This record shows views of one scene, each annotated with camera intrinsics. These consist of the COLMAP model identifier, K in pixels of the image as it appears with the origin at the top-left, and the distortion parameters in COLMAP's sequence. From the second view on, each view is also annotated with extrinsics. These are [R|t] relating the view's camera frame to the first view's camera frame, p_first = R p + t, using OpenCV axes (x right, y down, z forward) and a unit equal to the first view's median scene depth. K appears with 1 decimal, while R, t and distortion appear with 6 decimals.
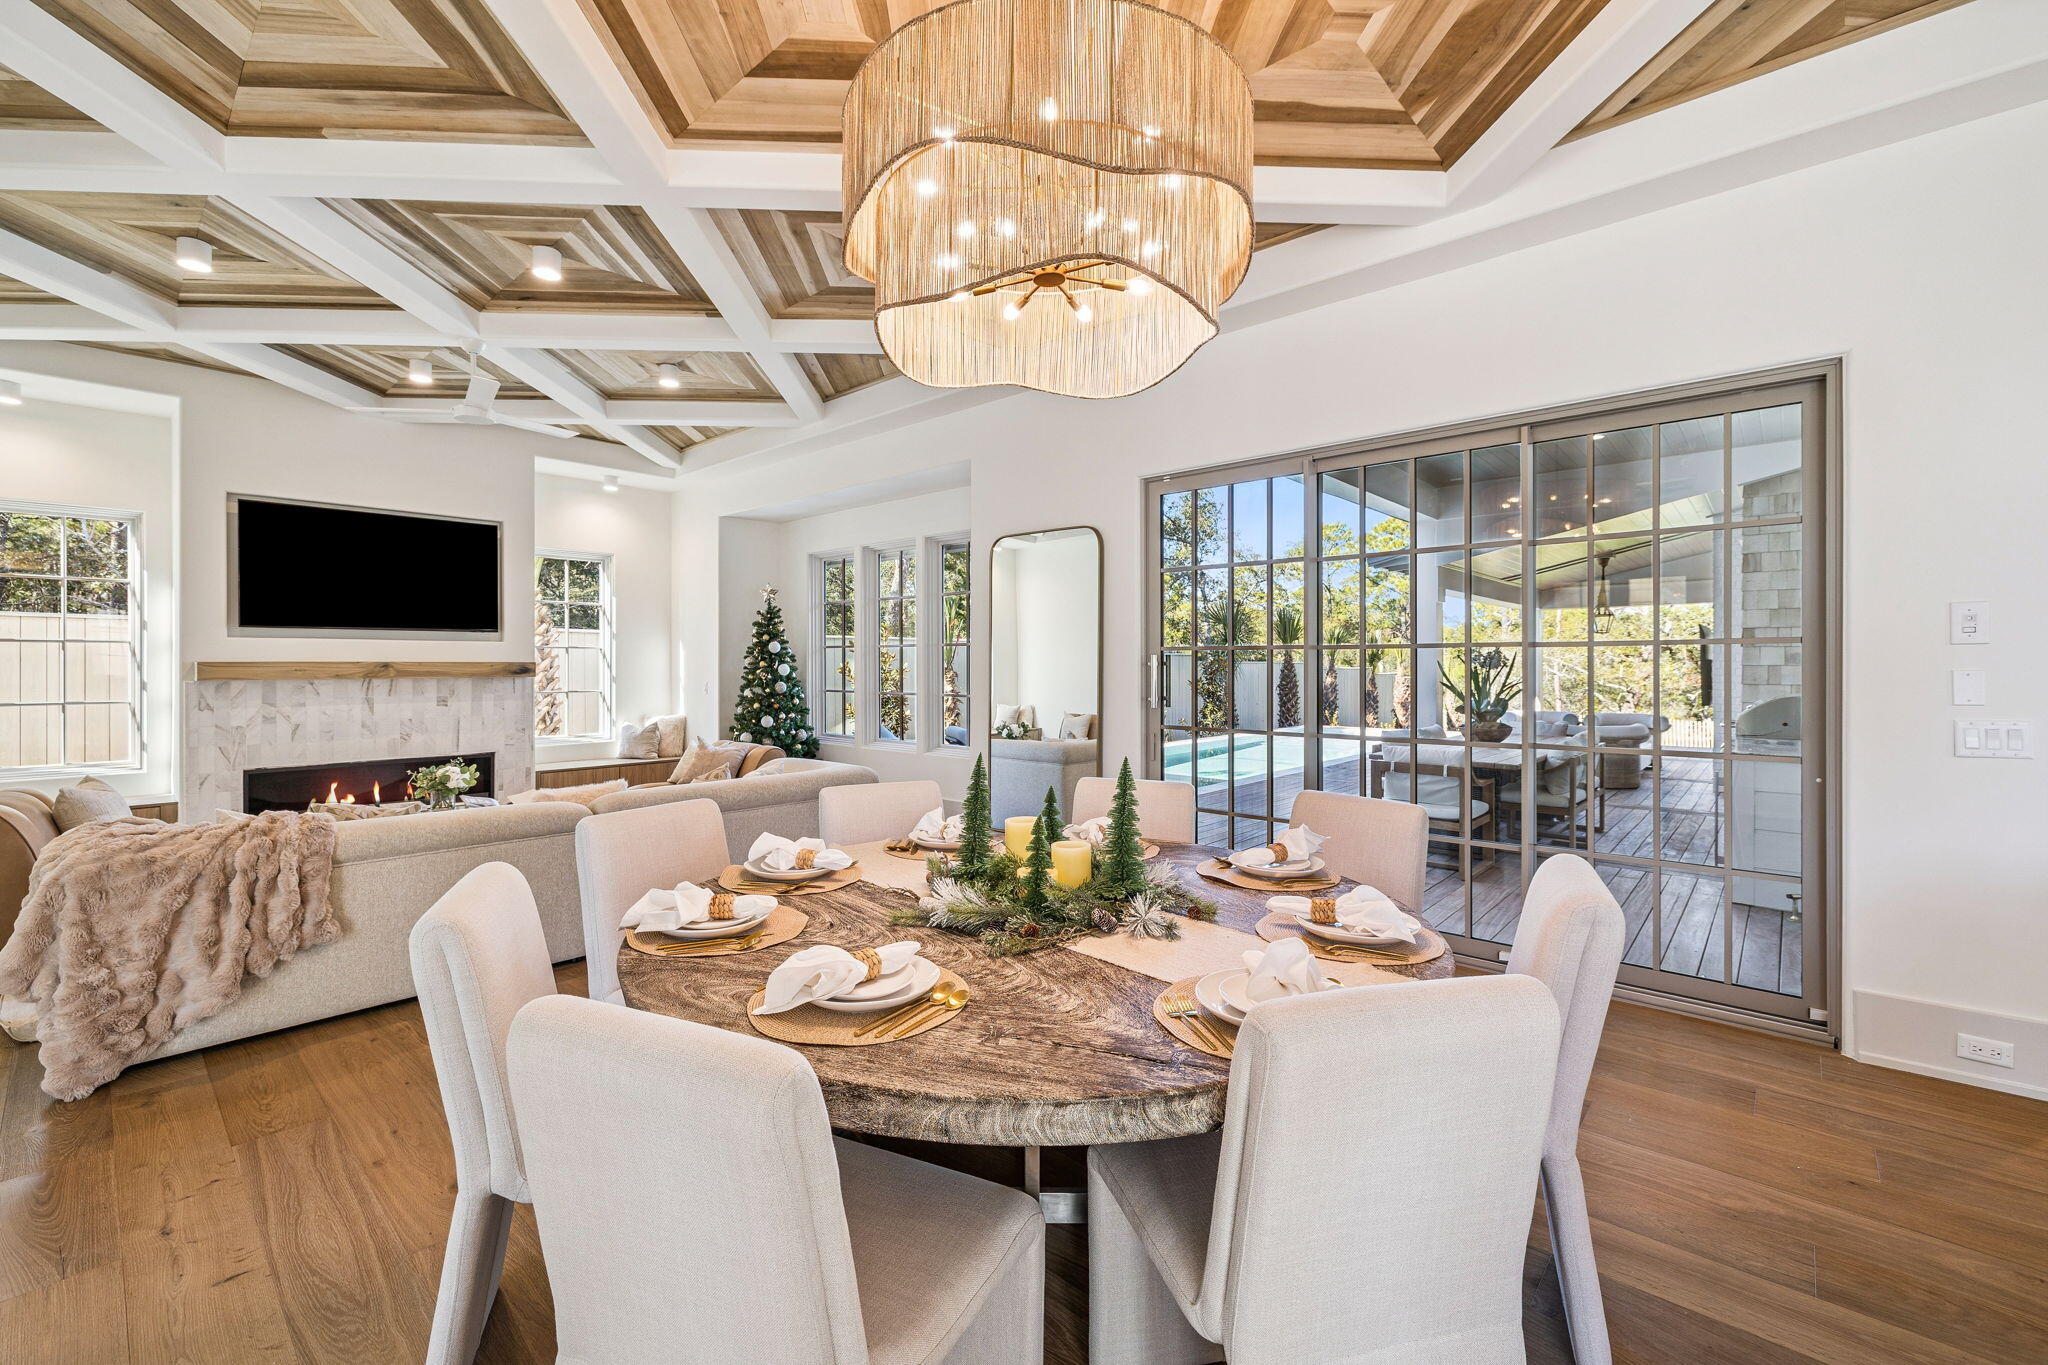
lens RADIAL K [[870.3, 0, 1026.7], [0, 870.3, 670.1], [0, 0, 1]] dist [0.001378, -0.000887]
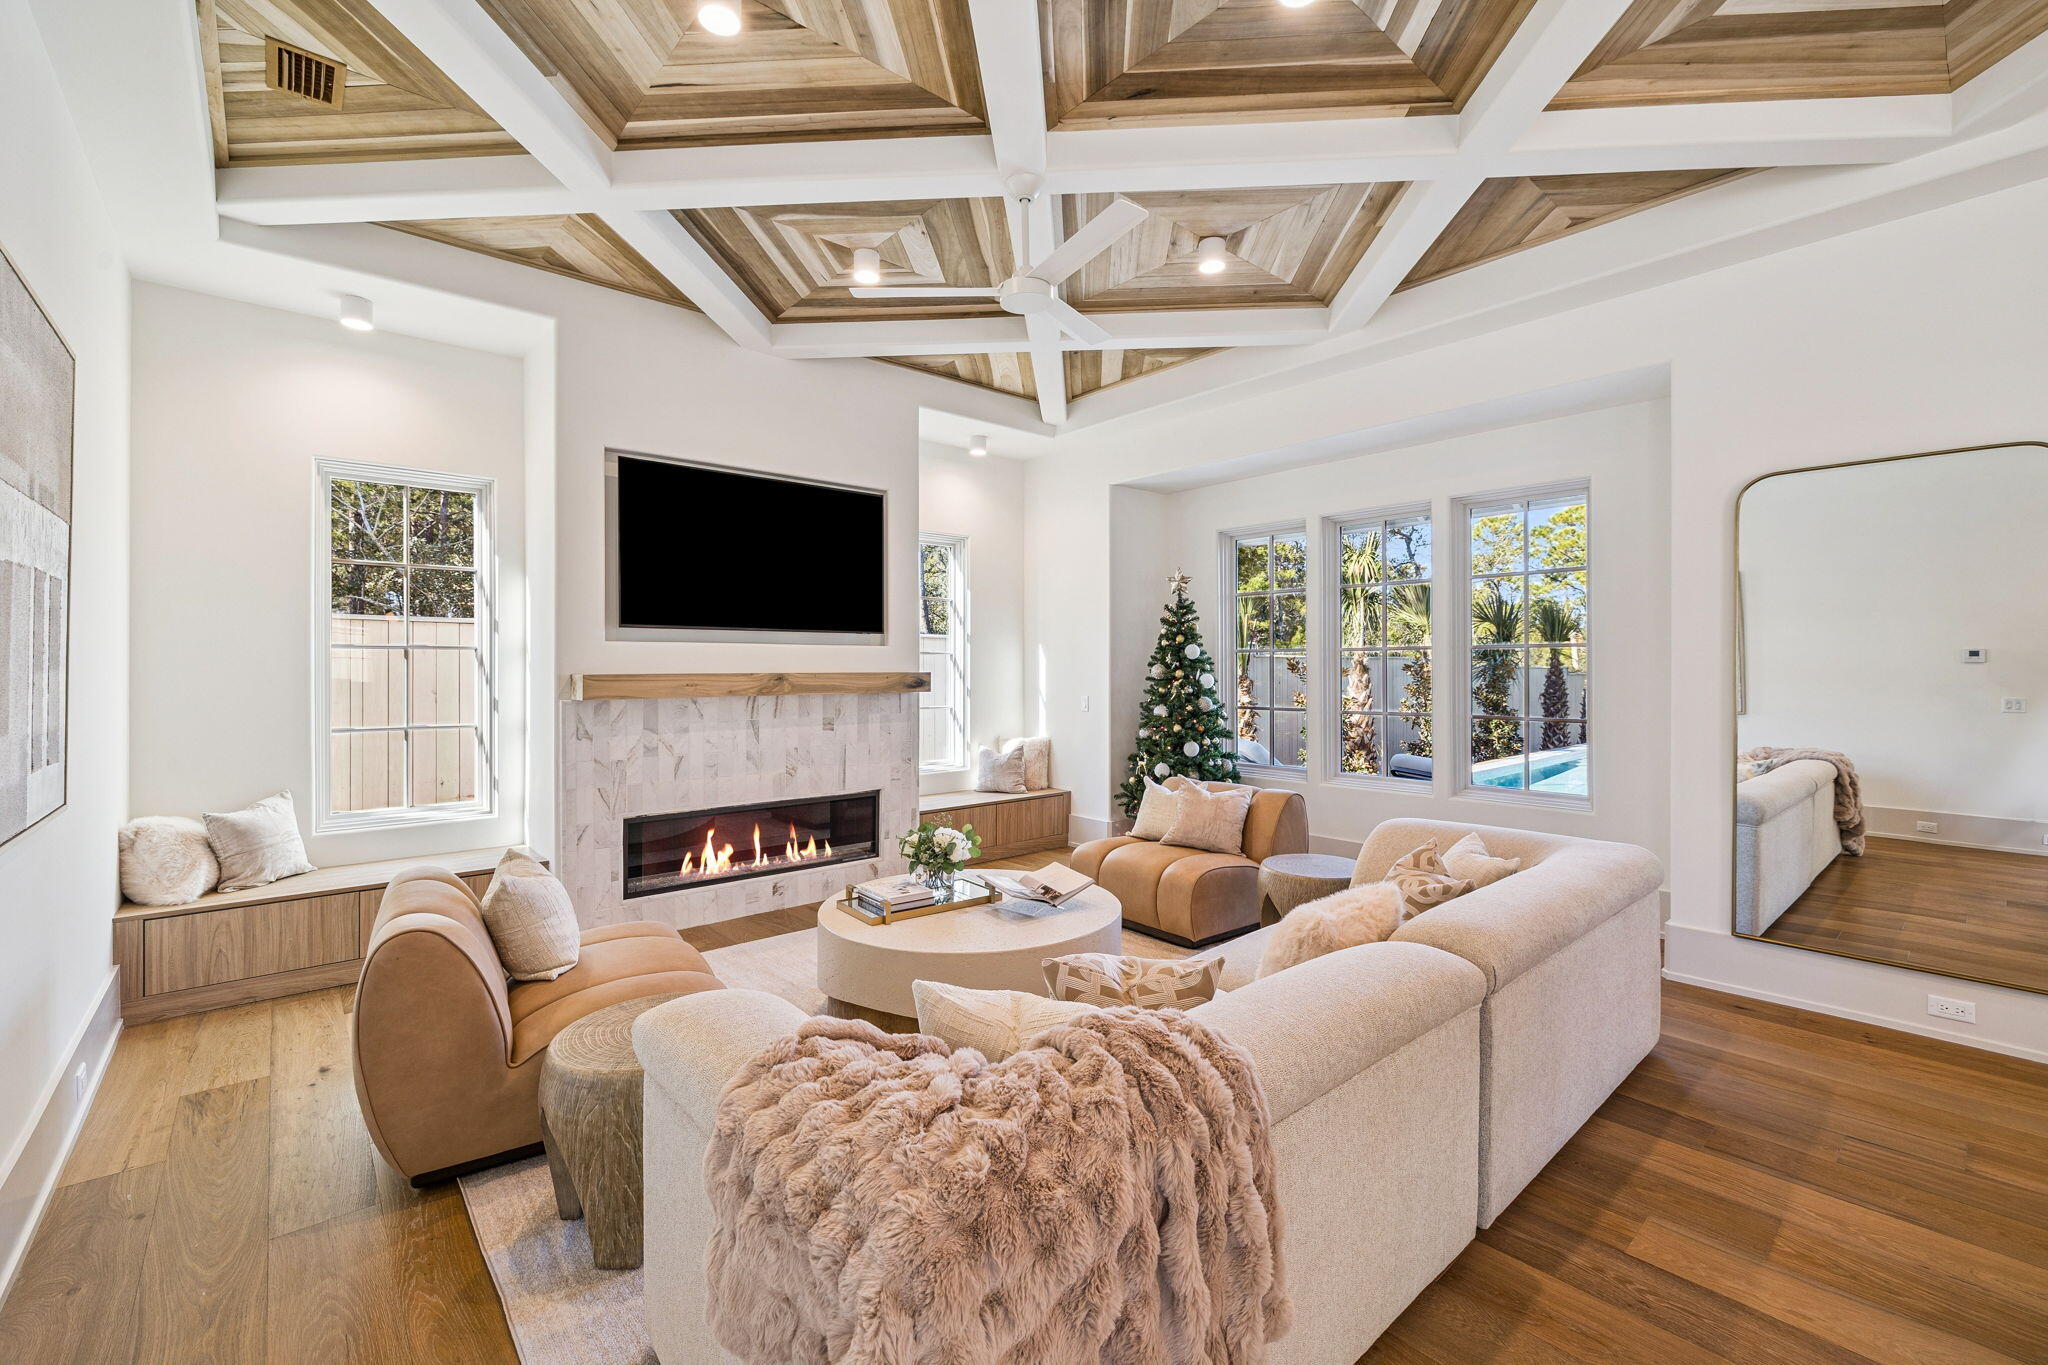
lens RADIAL K [[870.3, 0, 1026.2], [0, 870.3, 676.0], [0, 0, 1]] dist [0.001378, -0.000887]
pose [[0.993078, -0.001532, -0.117449, -0.392992], [0.001733, 0.999997, 0.001612, -0.007110], [0.117447, -0.001805, 0.993078, 0.249335]]
